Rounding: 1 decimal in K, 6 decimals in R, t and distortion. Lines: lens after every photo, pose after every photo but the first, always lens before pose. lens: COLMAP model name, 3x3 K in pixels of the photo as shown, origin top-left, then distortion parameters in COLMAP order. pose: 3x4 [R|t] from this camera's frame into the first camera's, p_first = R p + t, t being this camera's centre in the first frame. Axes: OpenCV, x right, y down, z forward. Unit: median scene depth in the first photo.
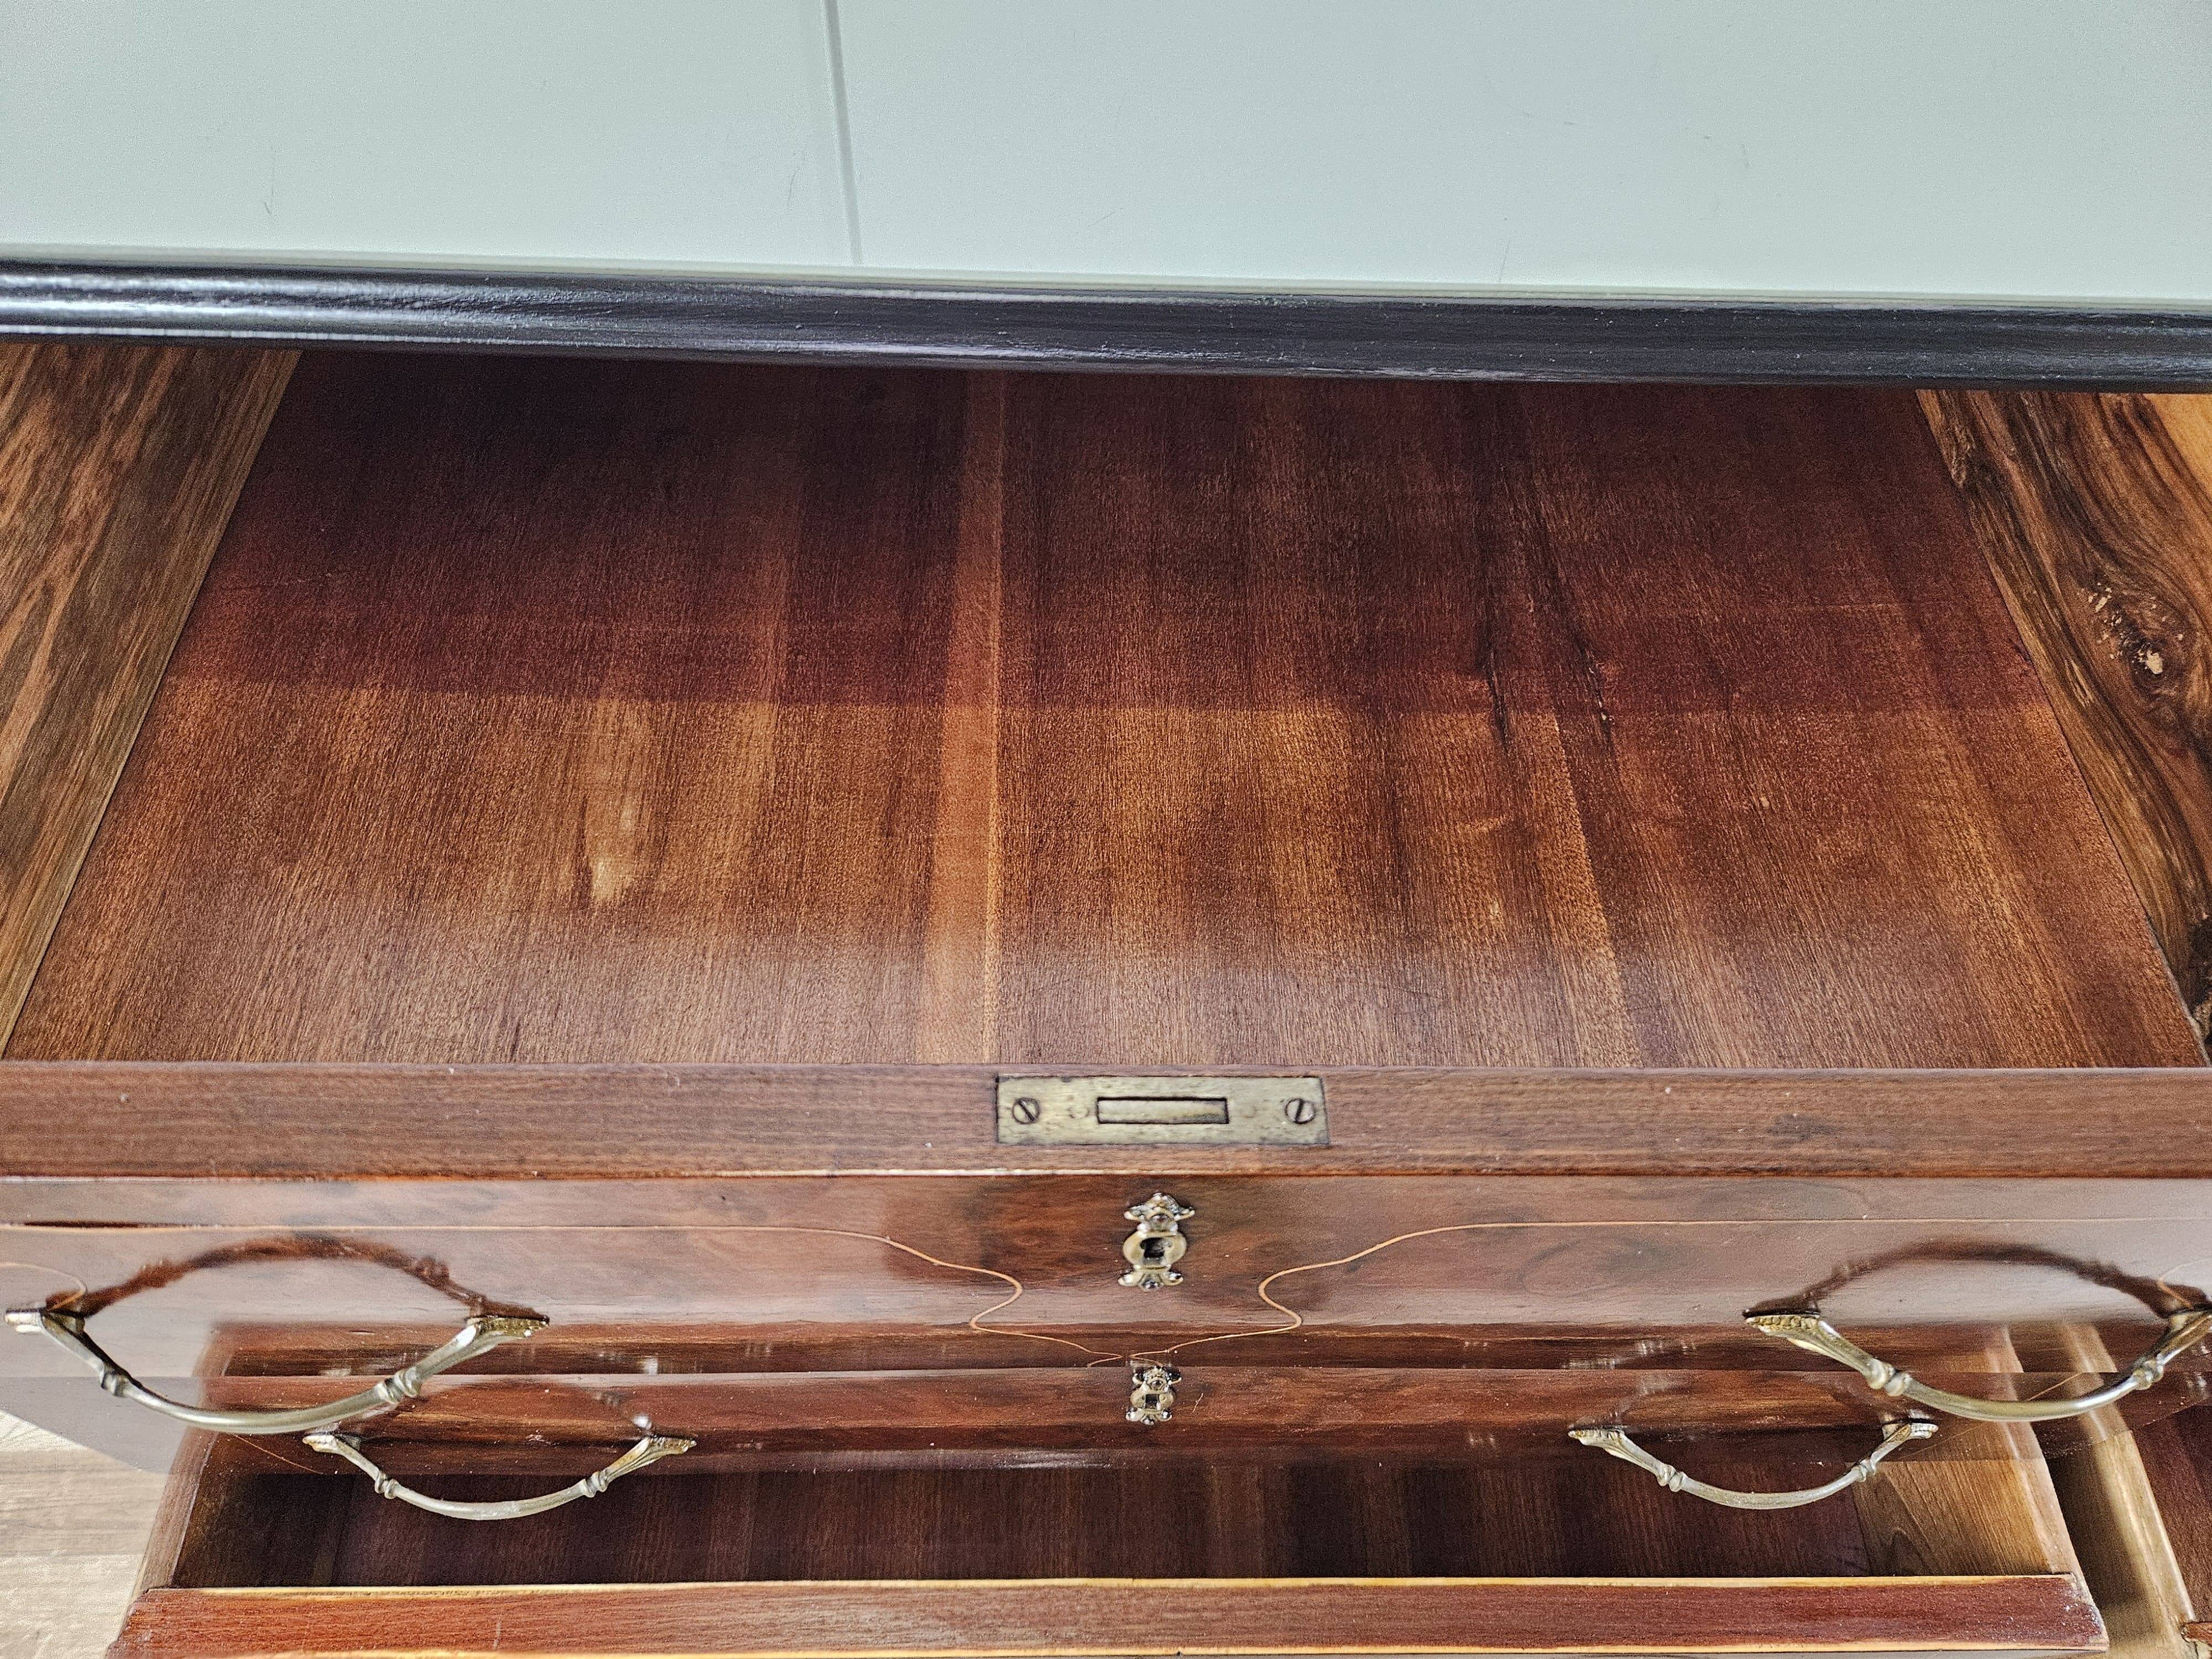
lens RADIAL K [[1503.9, 0, 1106.0], [0, 1503.9, 829.5], [0, 0, 1]] dist [0.046181, -0.046173]
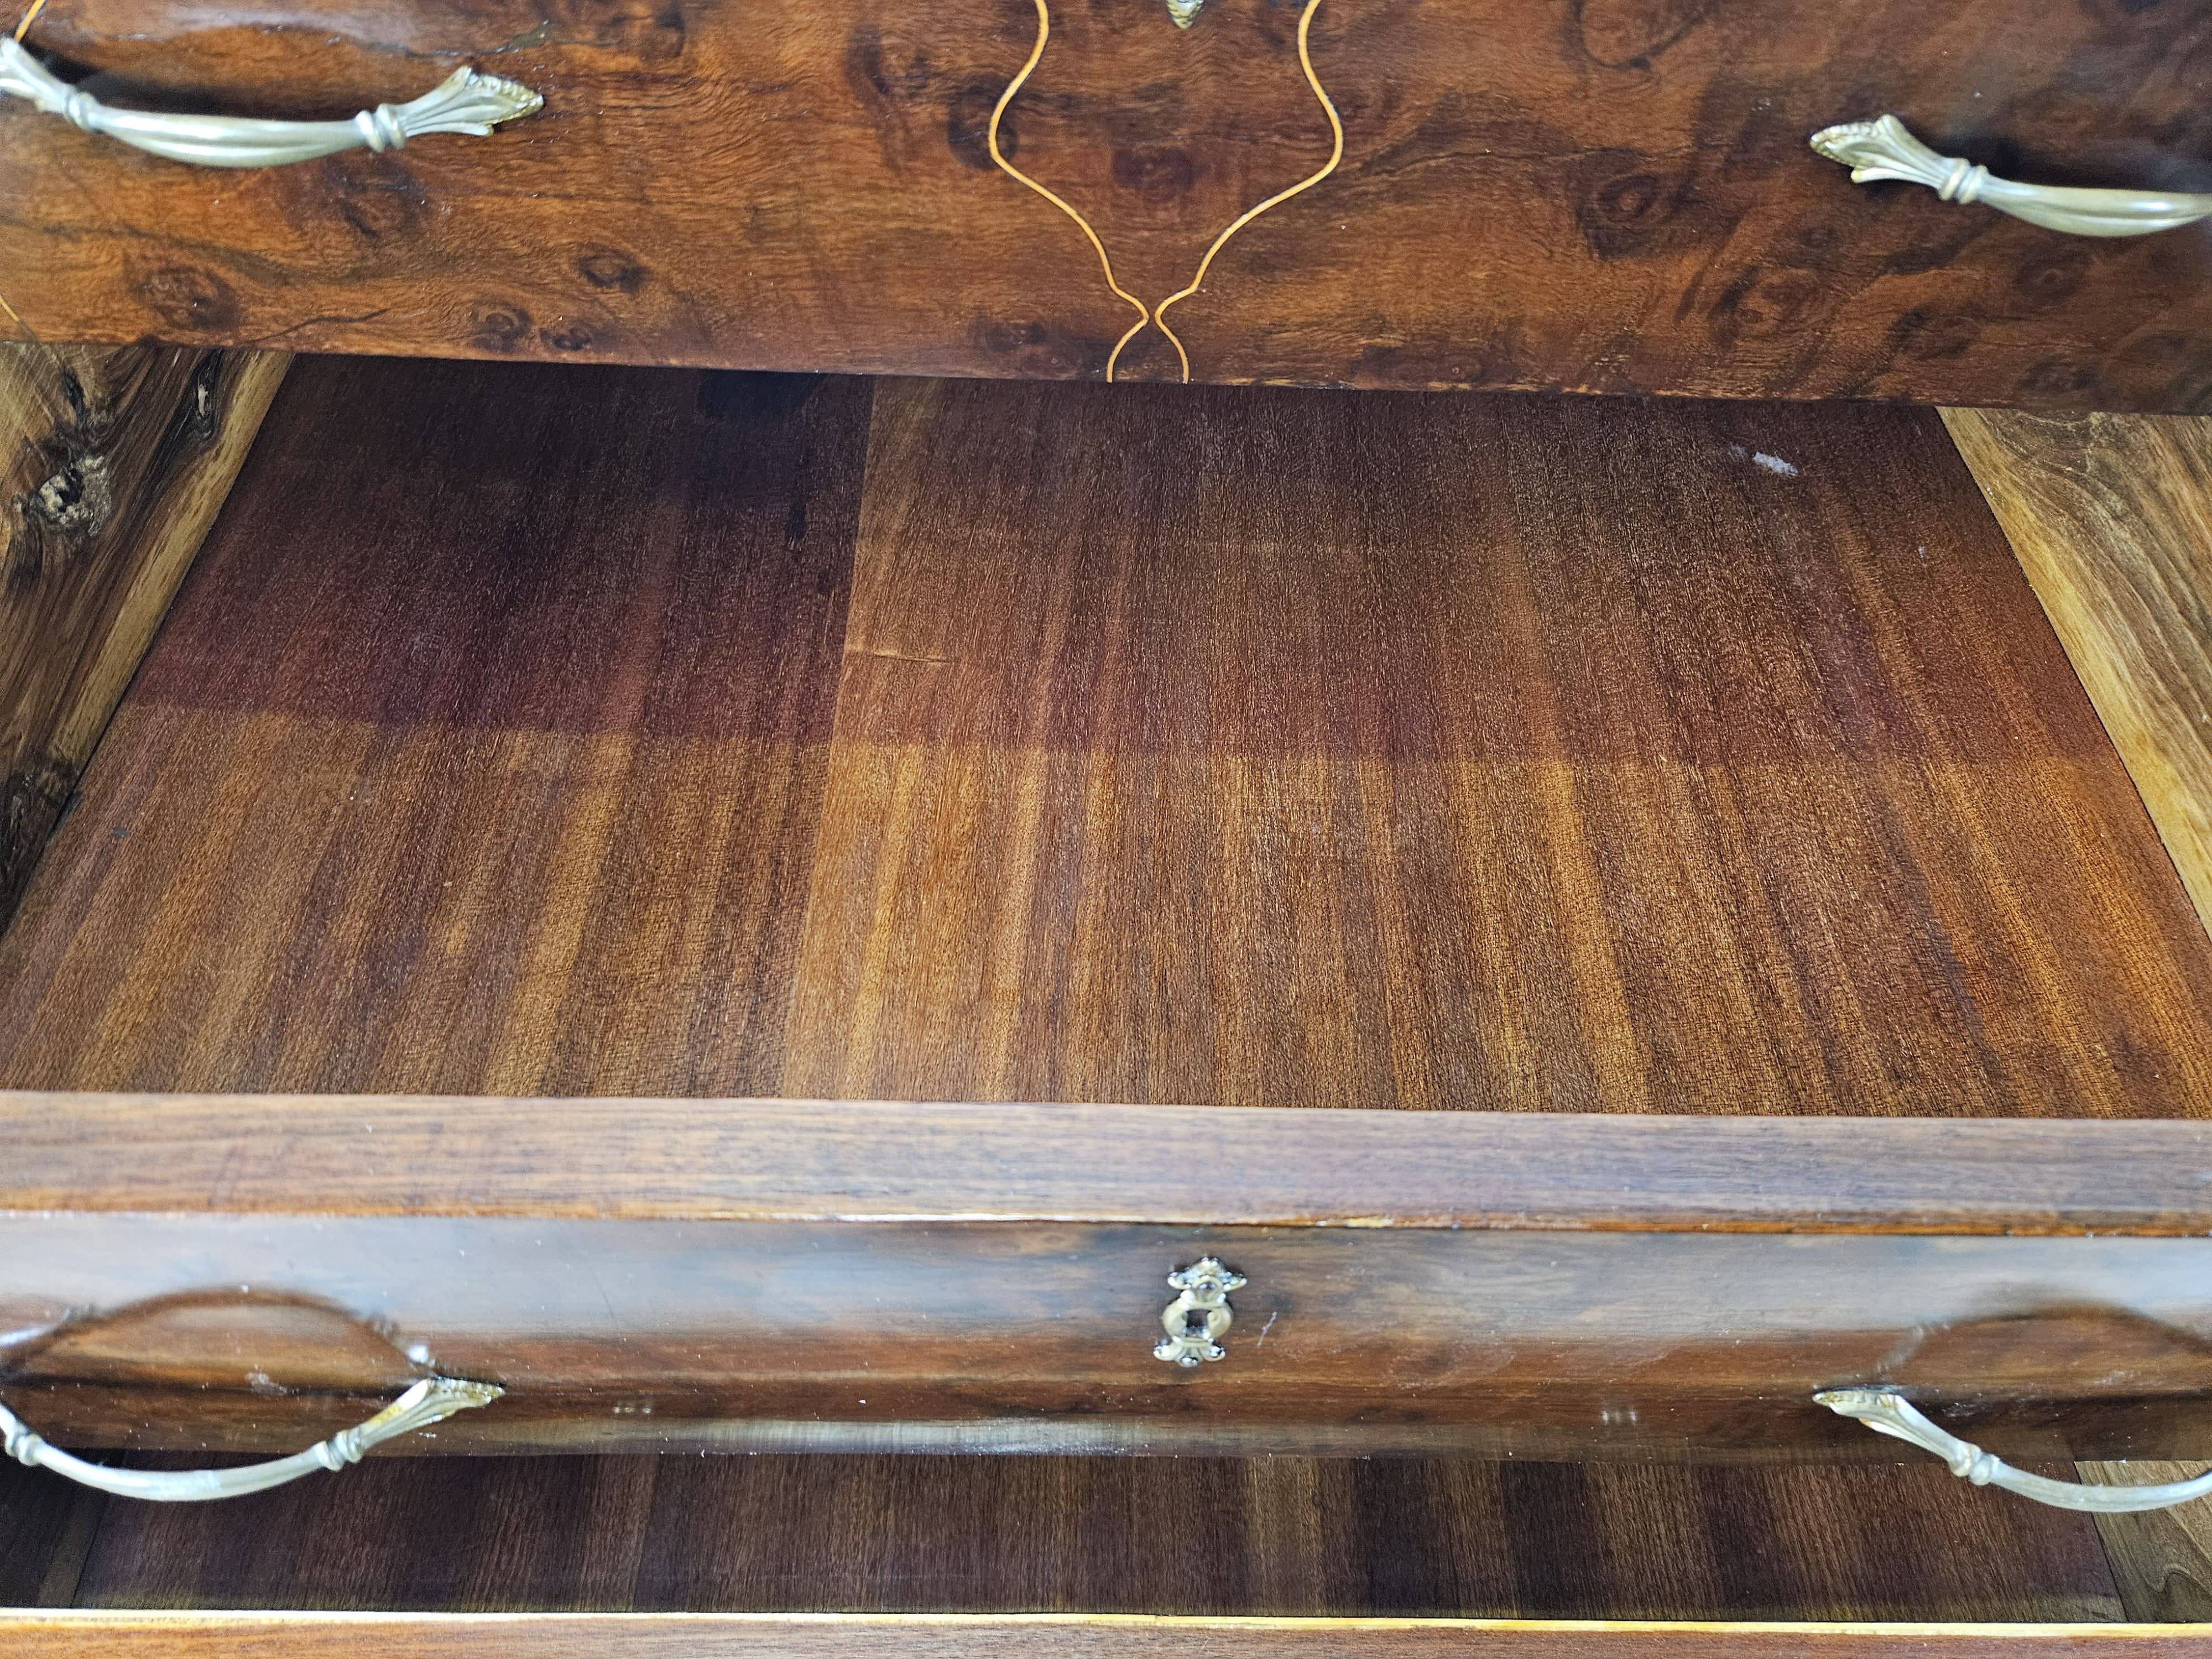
lens RADIAL K [[1503.9, 0, 1106.0], [0, 1503.9, 829.5], [0, 0, 1]] dist [0.046181, -0.046173]
pose [[0.999925, 0.012233, -0.000889, -0.008813], [-0.012259, 0.999149, -0.039380, 0.166125], [0.000407, 0.039388, 0.999224, 0.299050]]
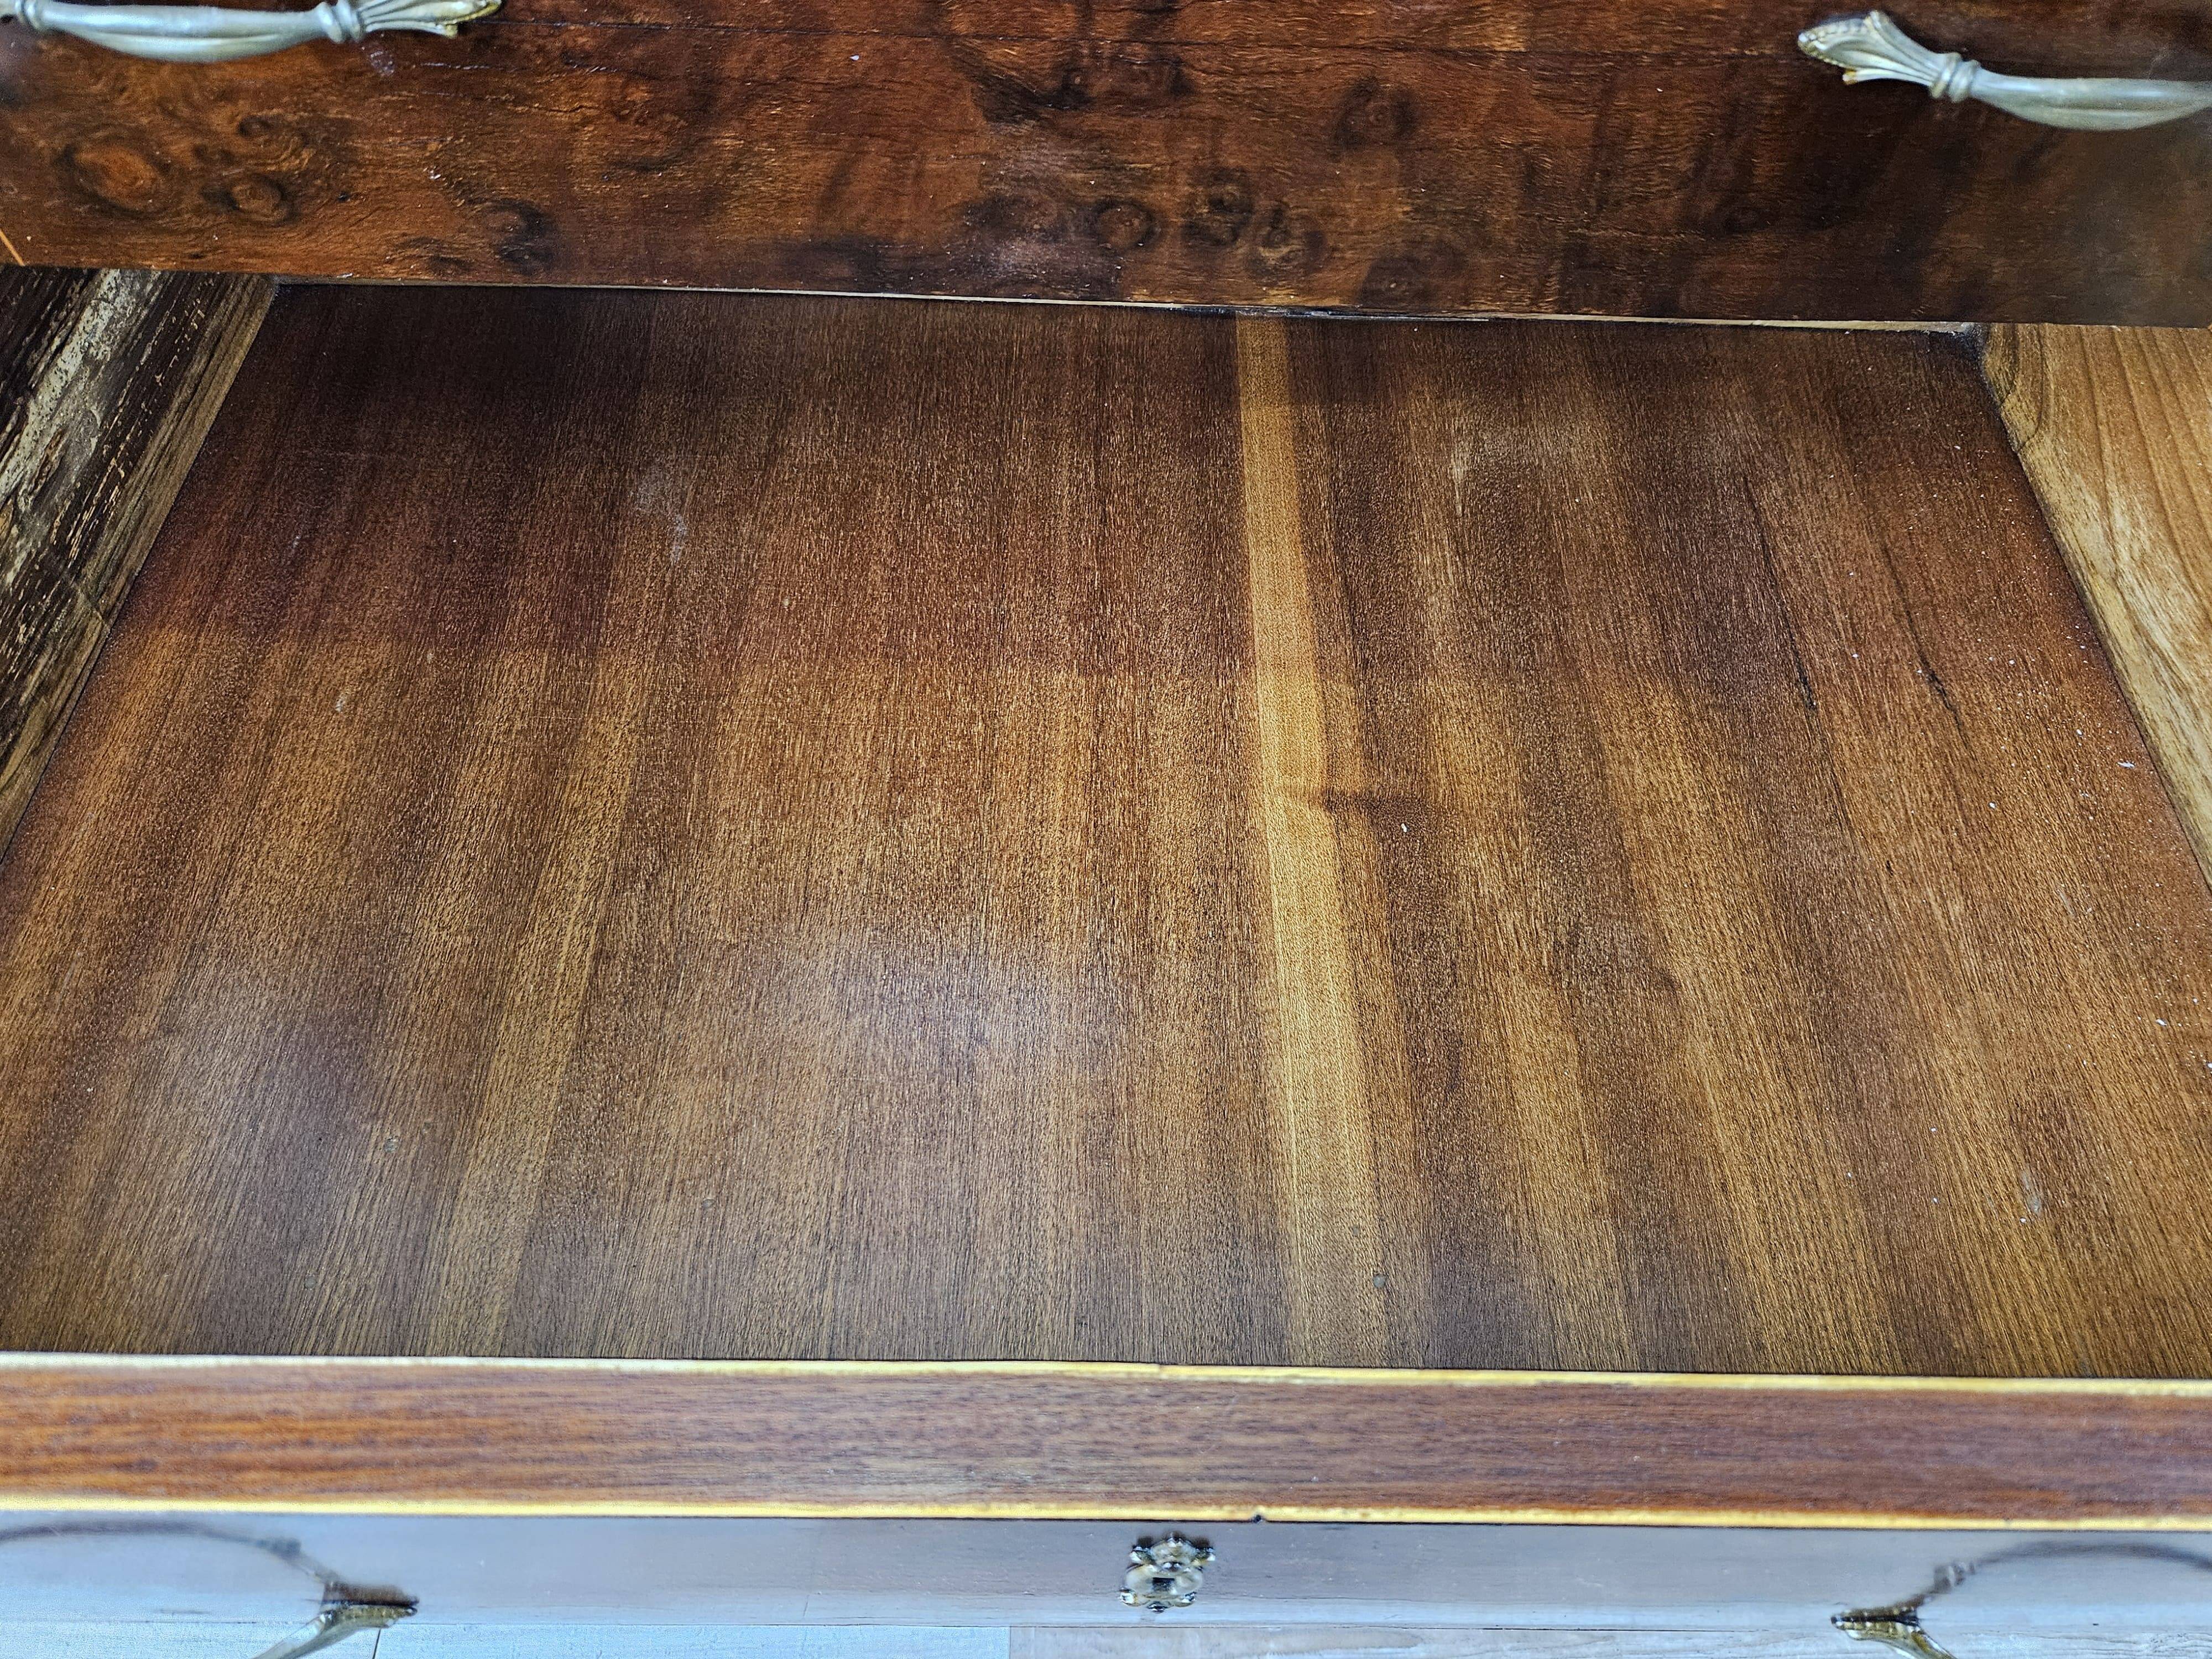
lens RADIAL K [[1539.7, 0, 1135.0], [0, 1539.7, 825.6], [0, 0, 1]] dist [0.045844, -0.050387]
pose [[0.999891, 0.014238, -0.003928, 0.009682], [-0.014174, 0.999777, 0.015652, 0.323677], [0.004150, -0.015594, 0.999870, 0.529722]]
